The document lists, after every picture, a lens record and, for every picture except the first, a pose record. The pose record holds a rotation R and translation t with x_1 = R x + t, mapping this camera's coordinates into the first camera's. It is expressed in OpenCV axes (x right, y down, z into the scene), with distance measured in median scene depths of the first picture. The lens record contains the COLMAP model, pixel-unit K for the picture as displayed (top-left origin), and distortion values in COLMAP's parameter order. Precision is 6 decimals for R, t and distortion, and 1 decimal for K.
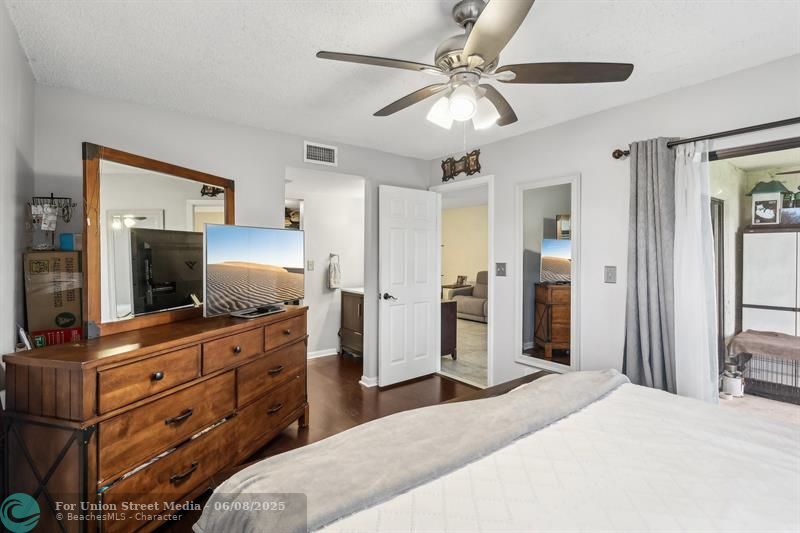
lens RADIAL K [[380.2, 0, 398.7], [0, 380.2, 254.0], [0, 0, 1]] dist [-0.001664, 0.000945]
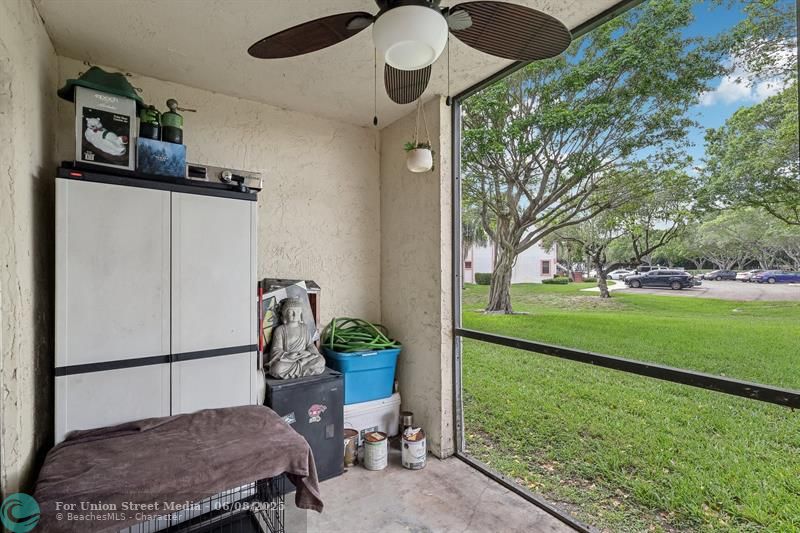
lens RADIAL K [[380.2, 0, 398.7], [0, 380.2, 269.4], [0, 0, 1]] dist [-0.001664, 0.000945]
pose [[0.085581, -0.009214, 0.996289, 0.570010], [0.003476, 0.999954, 0.008949, 0.033221], [-0.996325, 0.002697, 0.085609, 0.638987]]
